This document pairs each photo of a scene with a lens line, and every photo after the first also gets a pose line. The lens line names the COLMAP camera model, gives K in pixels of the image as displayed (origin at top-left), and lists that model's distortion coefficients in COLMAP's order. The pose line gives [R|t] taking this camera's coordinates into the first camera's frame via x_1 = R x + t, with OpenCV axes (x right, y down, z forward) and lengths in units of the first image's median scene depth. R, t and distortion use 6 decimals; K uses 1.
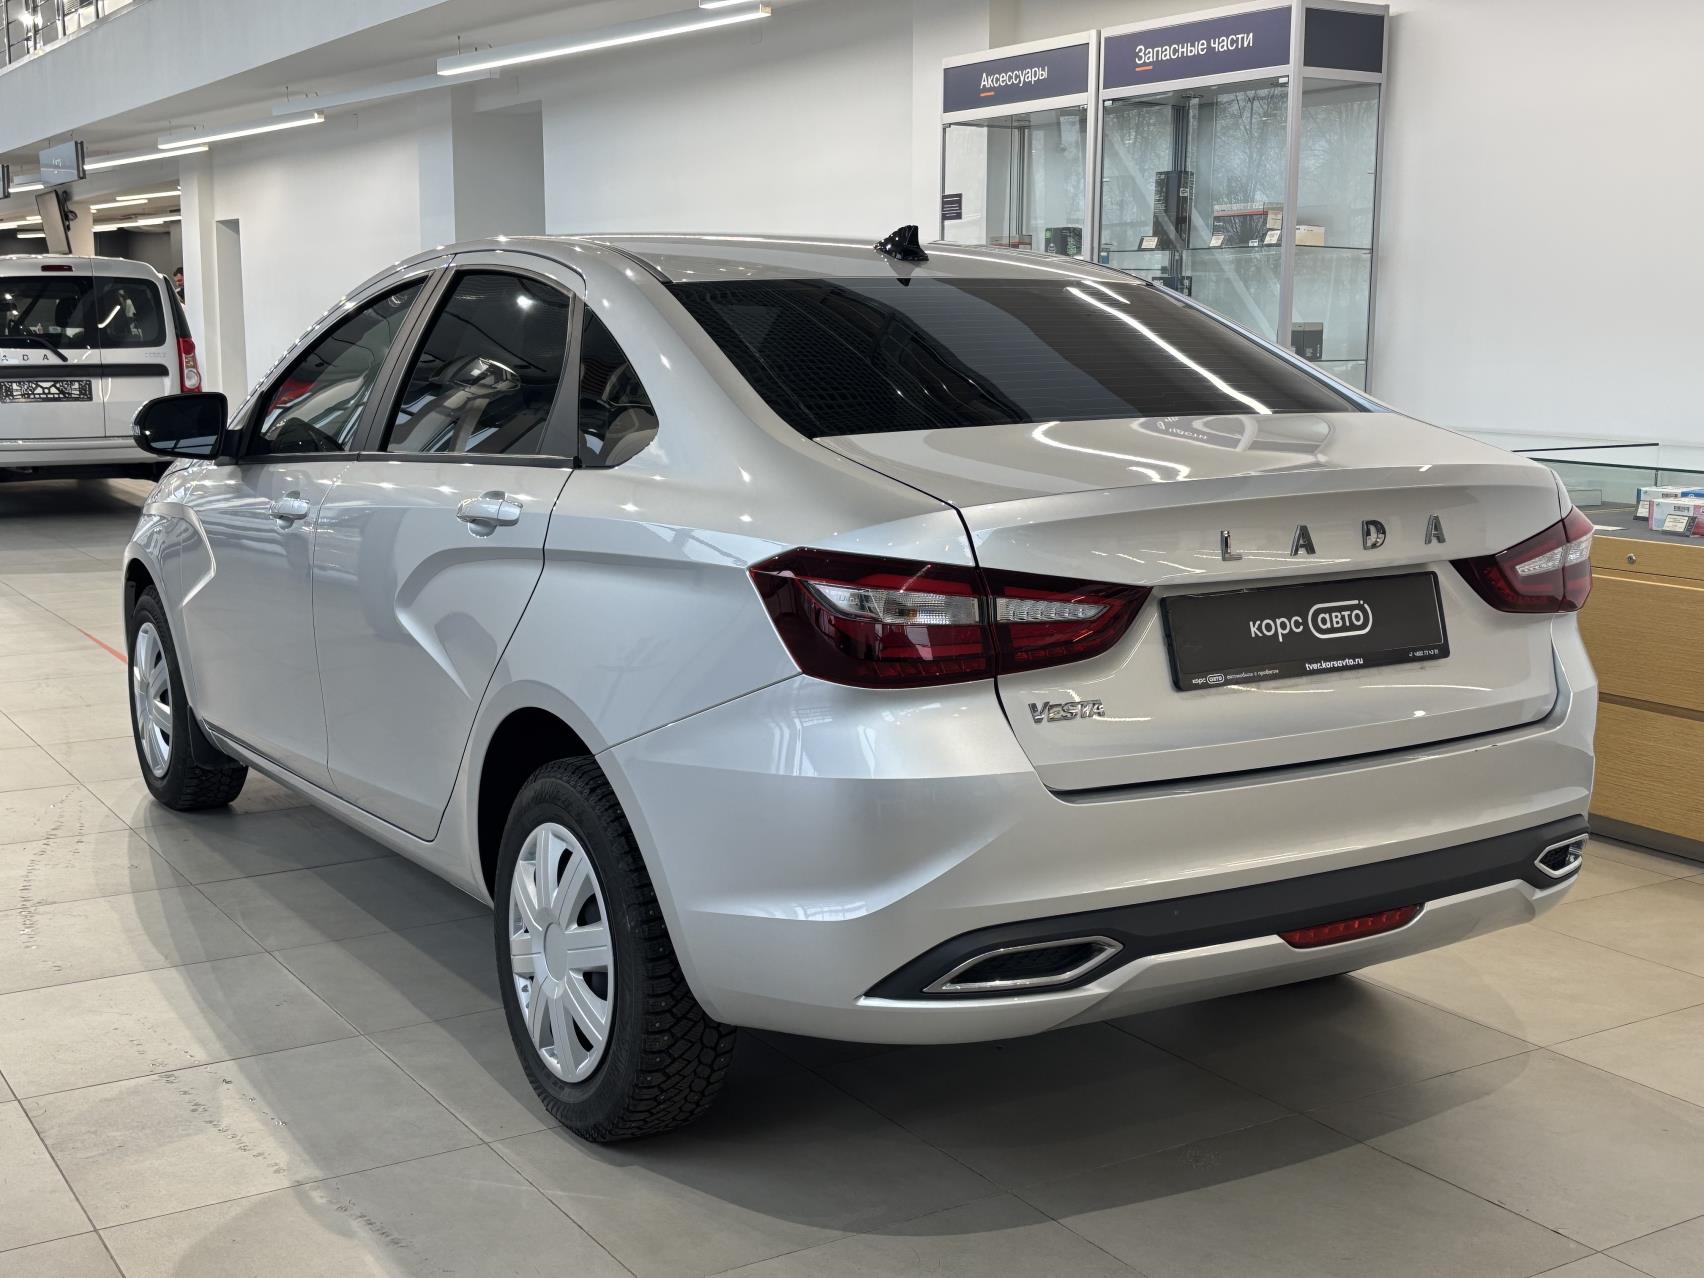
lens RADIAL K [[2082.4, 0, 860.1], [0, 2082.4, 648.7], [0, 0, 1]] dist [0.001838, 0.000000]
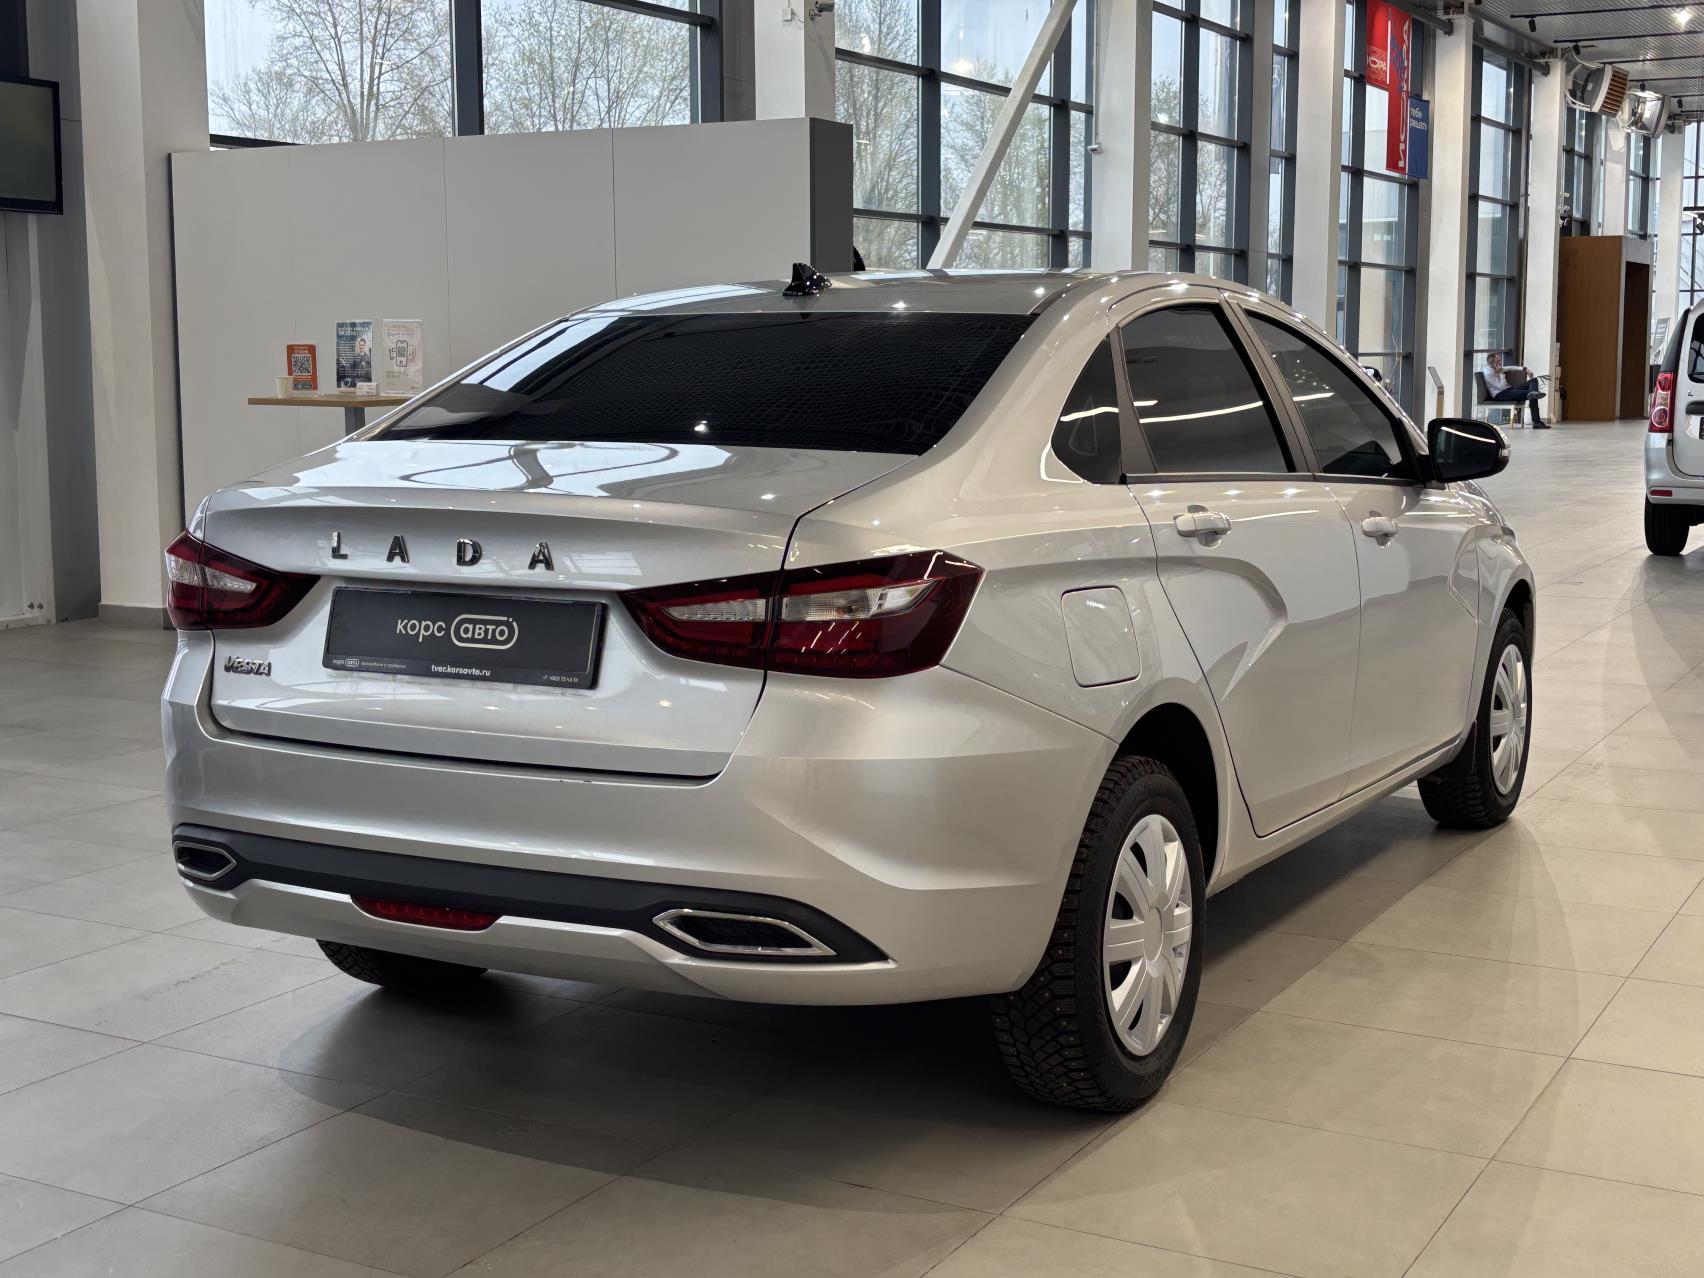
lens RADIAL K [[2223.0, 0, 836.8], [0, 2223.0, 621.3], [0, 0, 1]] dist [0.033433, 0.000000]
pose [[0.506840, 0.103042, -0.855860, 1.297862], [-0.136352, 0.989915, 0.038434, -0.087868], [0.851188, 0.097218, 0.515778, 0.574230]]
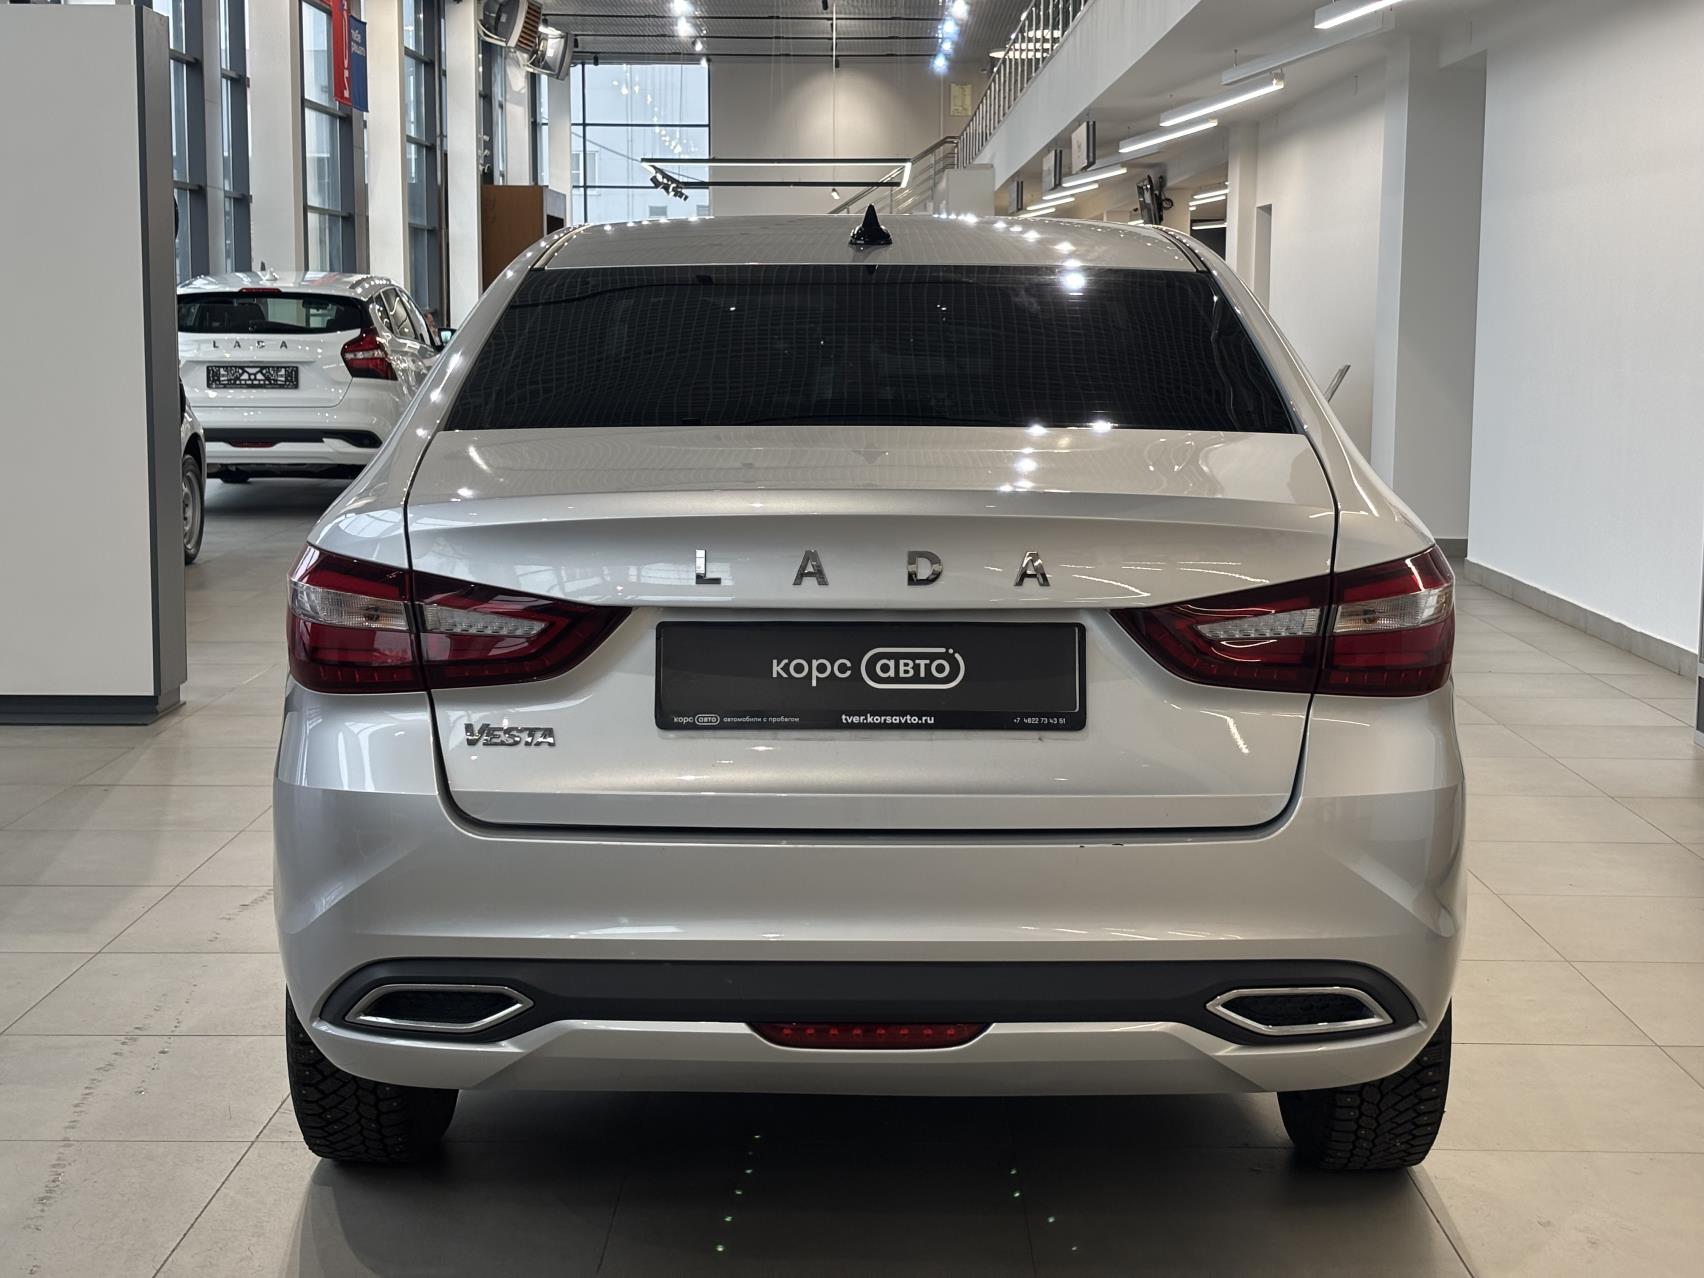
lens RADIAL K [[2556.1, 0, 862.1], [0, 2556.1, 646.5], [0, 0, 1]] dist [0.089398, 0.000000]
pose [[0.844561, 0.073517, -0.530388, 0.760966], [-0.090615, 0.995866, -0.006253, -0.014690], [0.527736, 0.053342, 0.847732, 0.123955]]
